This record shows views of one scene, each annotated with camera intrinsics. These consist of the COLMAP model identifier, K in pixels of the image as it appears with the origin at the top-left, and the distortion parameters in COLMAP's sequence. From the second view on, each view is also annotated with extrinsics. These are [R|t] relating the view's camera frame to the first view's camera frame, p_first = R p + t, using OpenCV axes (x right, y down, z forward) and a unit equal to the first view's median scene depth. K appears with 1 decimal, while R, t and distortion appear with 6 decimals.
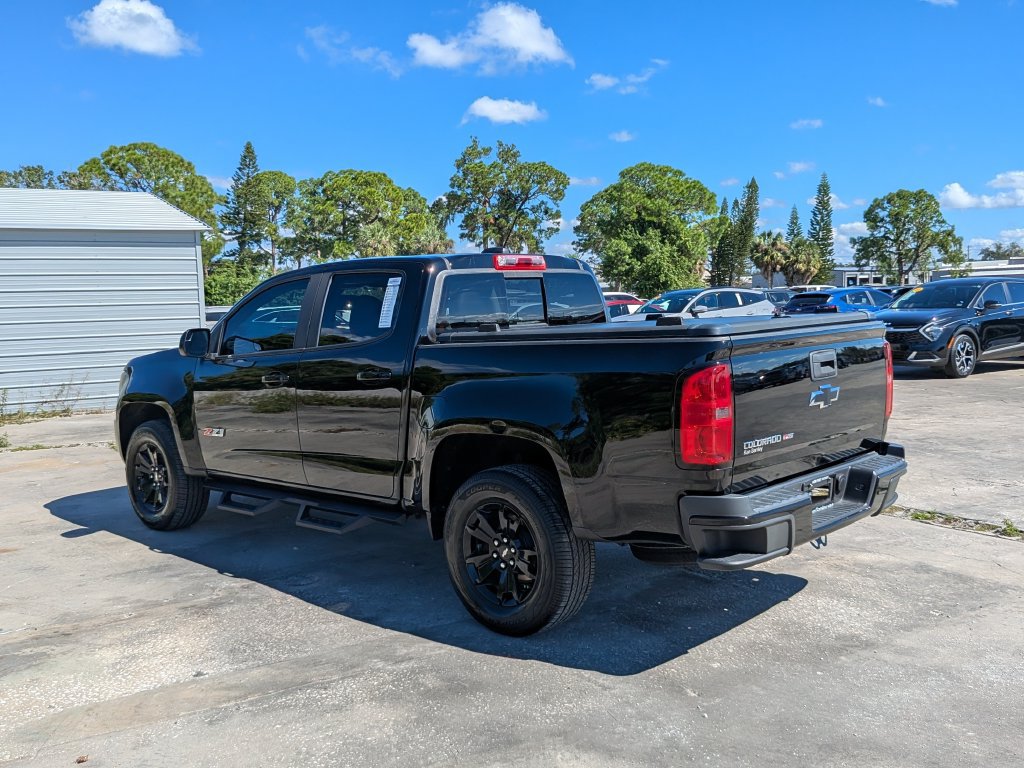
lens RADIAL K [[971.1, 0, 488.2], [0, 971.1, 387.7], [0, 0, 1]] dist [0.107052, -0.225216]
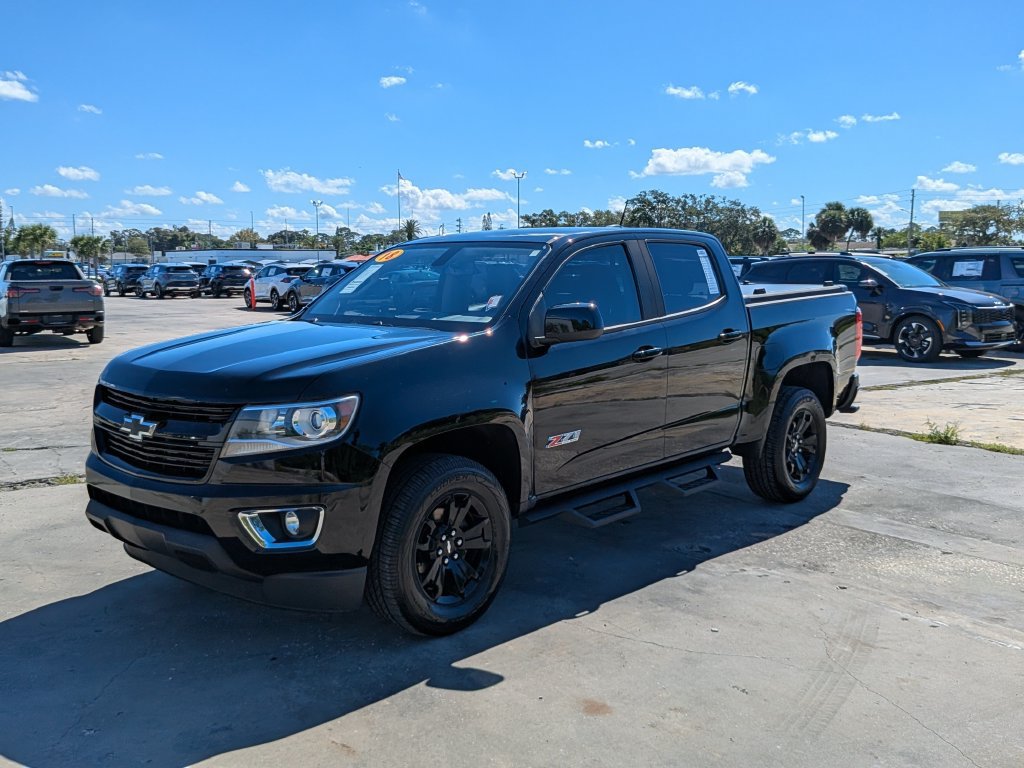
lens RADIAL K [[1011.4, 0, 512.0], [0, 1011.4, 384.0], [0, 0, 1]] dist [0.114906, -0.309897]
pose [[-0.045938, -0.088869, 0.994983, -0.306639], [0.094435, 0.991188, 0.092890, -0.021401], [-0.994471, 0.098229, -0.037140, 0.307030]]
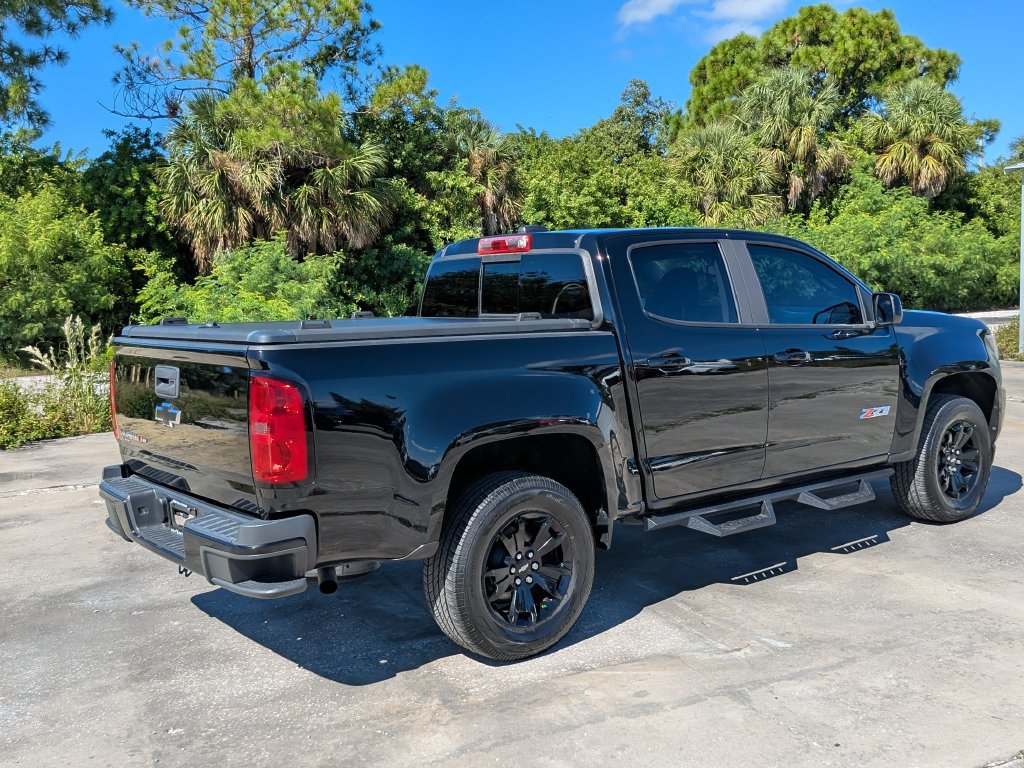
lens RADIAL K [[1060.9, 0, 491.0], [0, 1060.9, 380.6], [0, 0, 1]] dist [0.109224, -0.244690]
pose [[-0.157238, 0.138127, -0.977853, 0.256882], [-0.047856, 0.987941, 0.147247, -0.037490], [0.986401, 0.069949, -0.148731, 0.289635]]
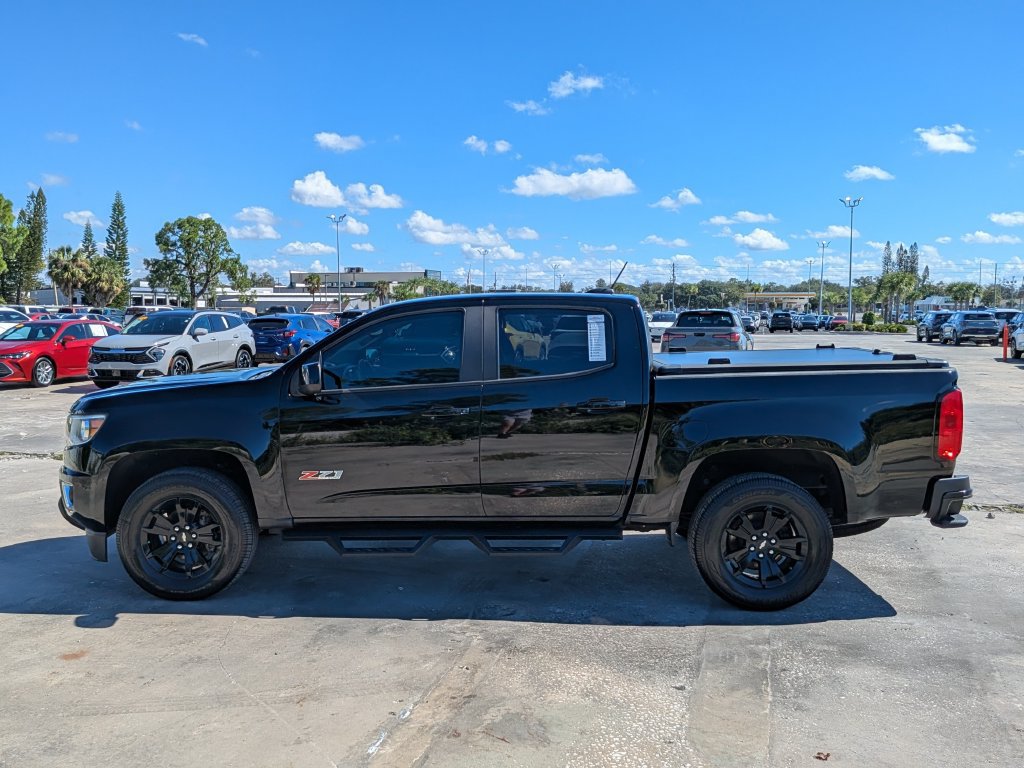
lens RADIAL K [[971.1, 0, 488.2], [0, 971.1, 387.7], [0, 0, 1]] dist [0.107052, -0.225216]
pose [[0.742985, -0.023834, 0.668884, -0.222027], [0.036793, 0.999309, -0.005261, -0.007233], [-0.668296, 0.028519, 0.743348, 0.064209]]
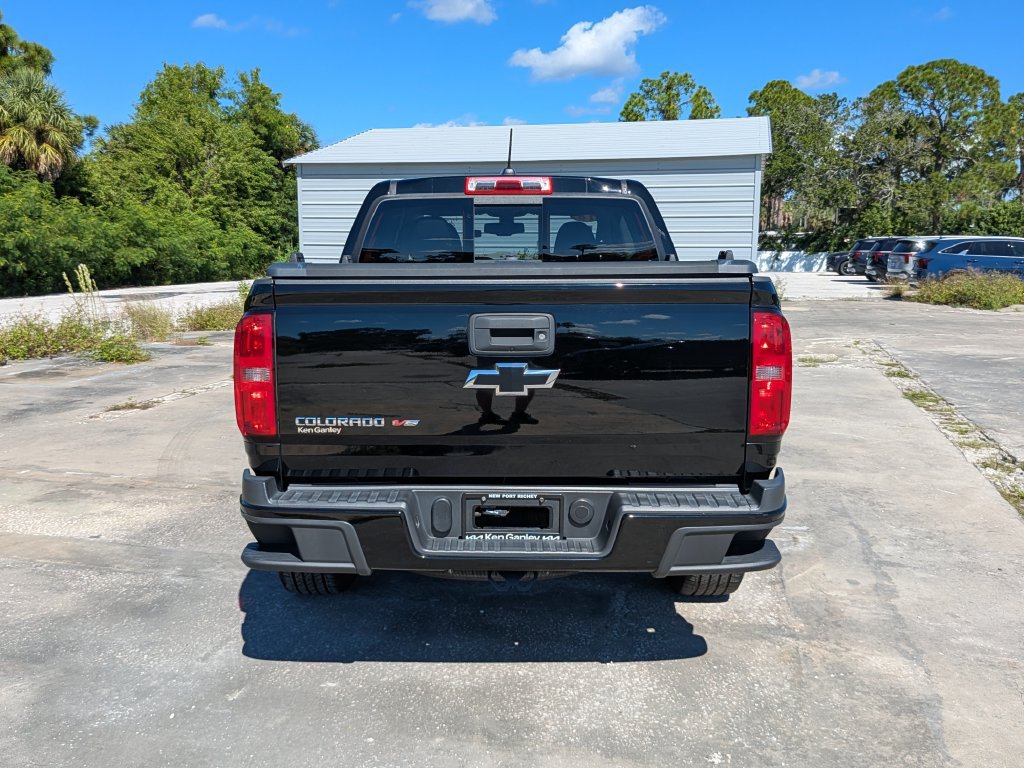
lens RADIAL K [[964.1, 0, 484.6], [0, 964.1, 382.3], [0, 0, 1]] dist [0.085678, -0.204933]
pose [[0.677416, 0.137968, -0.722546, 0.164282], [-0.087193, 0.990389, 0.107366, -0.012115], [0.730415, -0.009731, 0.682935, 0.103304]]
